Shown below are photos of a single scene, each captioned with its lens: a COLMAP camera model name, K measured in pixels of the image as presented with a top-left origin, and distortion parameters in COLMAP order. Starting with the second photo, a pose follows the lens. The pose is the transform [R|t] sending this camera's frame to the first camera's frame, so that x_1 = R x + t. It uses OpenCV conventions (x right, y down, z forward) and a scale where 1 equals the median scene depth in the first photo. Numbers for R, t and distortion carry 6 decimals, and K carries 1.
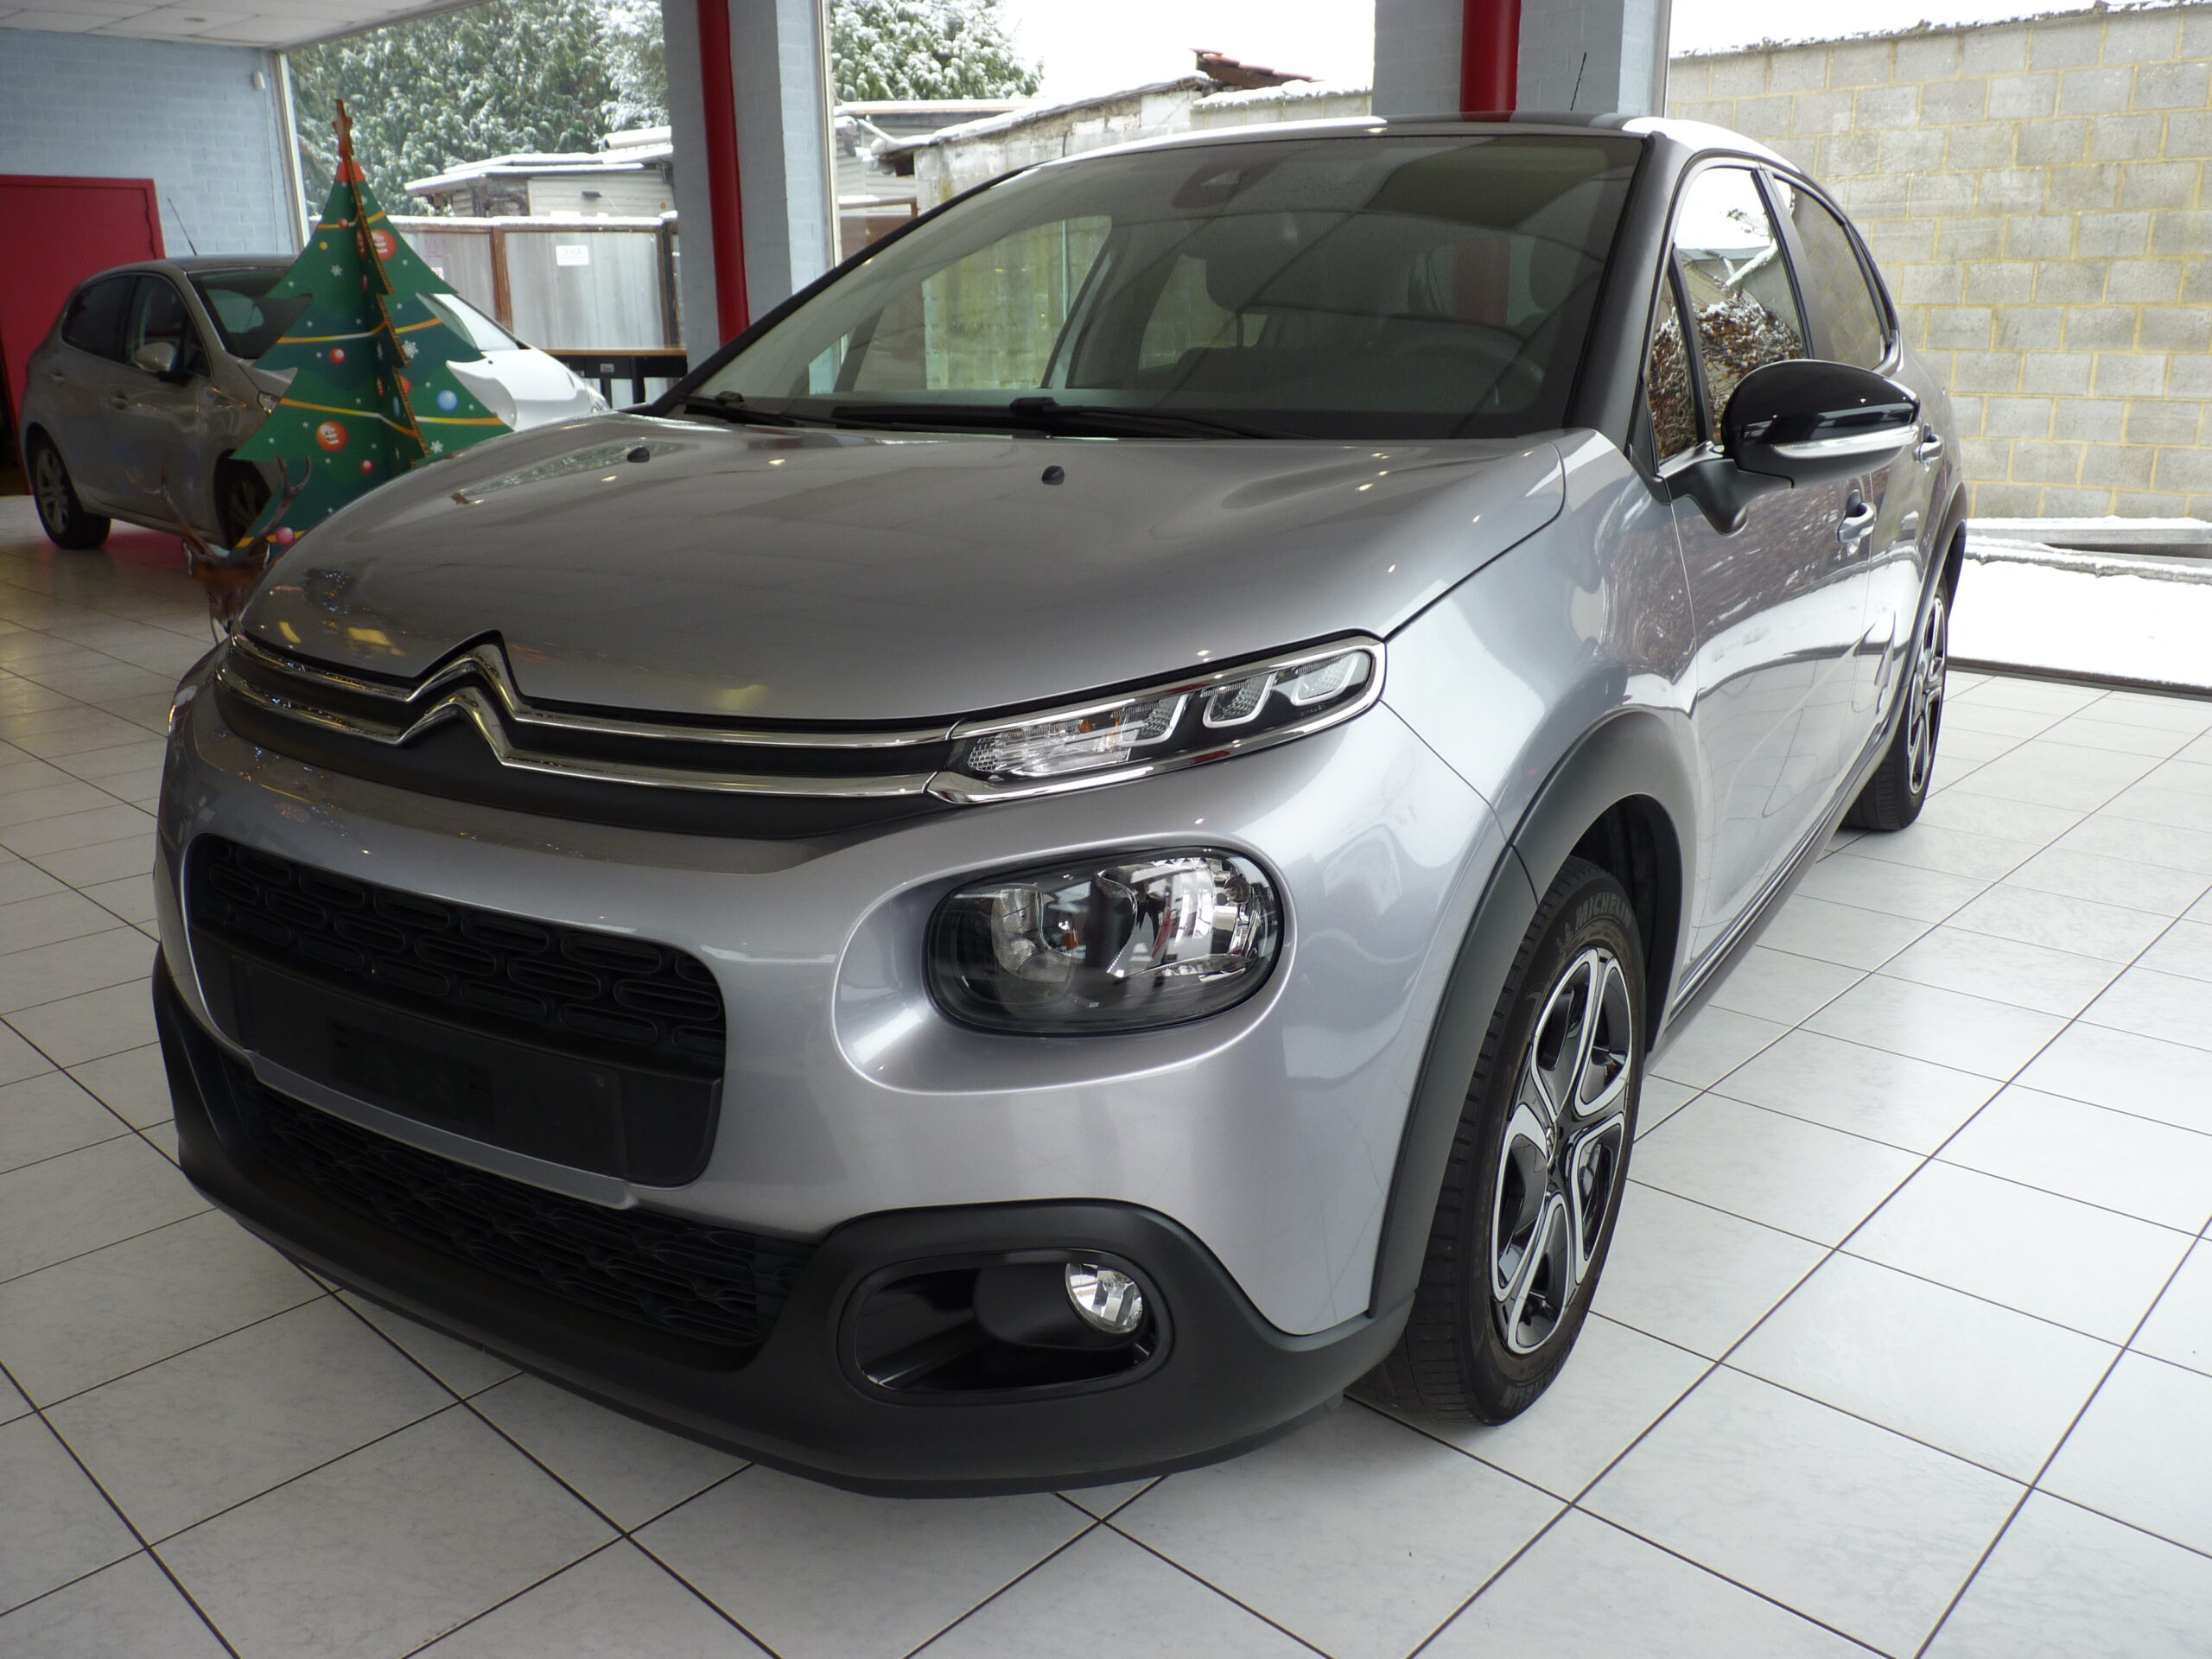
lens RADIAL K [[1756.5, 0, 1100.9], [0, 1756.5, 840.1], [0, 0, 1]] dist [-0.010181, -0.008429]
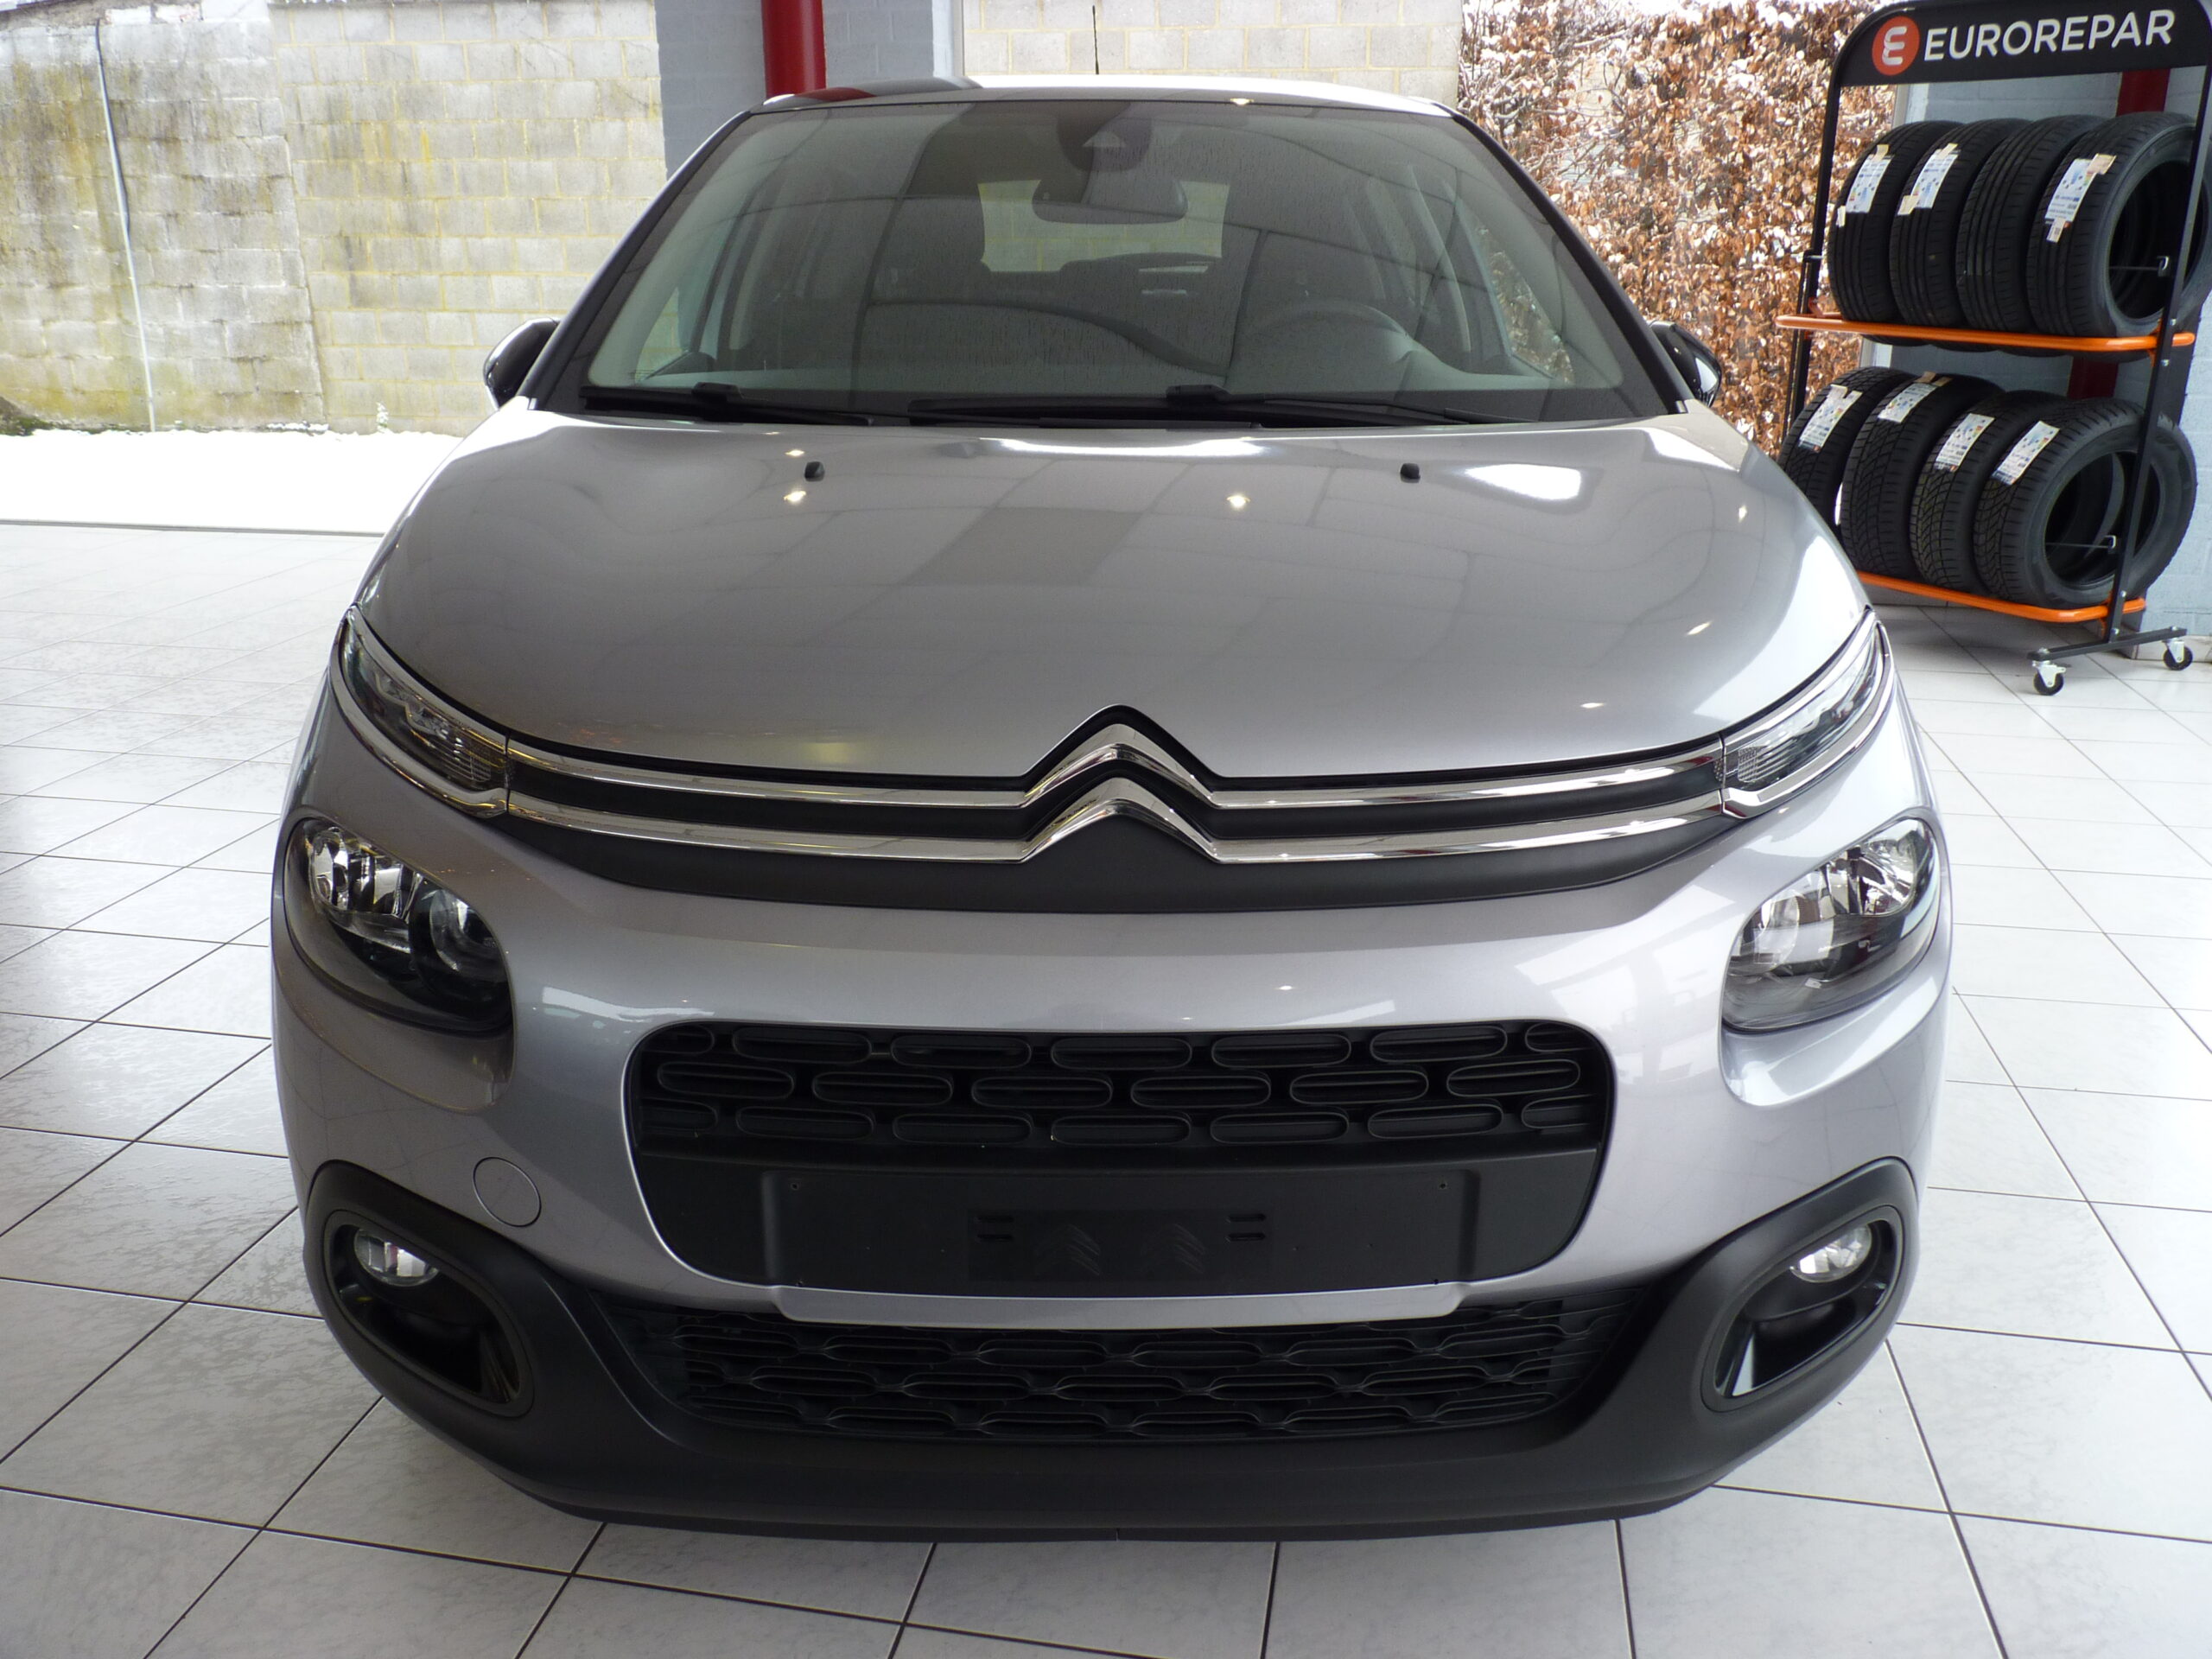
lens RADIAL K [[1756.5, 0, 1104.8], [0, 1756.5, 827.3], [0, 0, 1]] dist [-0.010181, -0.008429]
pose [[0.840691, -0.166205, 0.515379, -0.112346], [0.146205, 0.986054, 0.079503, -0.018409], [-0.521405, 0.008514, 0.853267, 0.040576]]
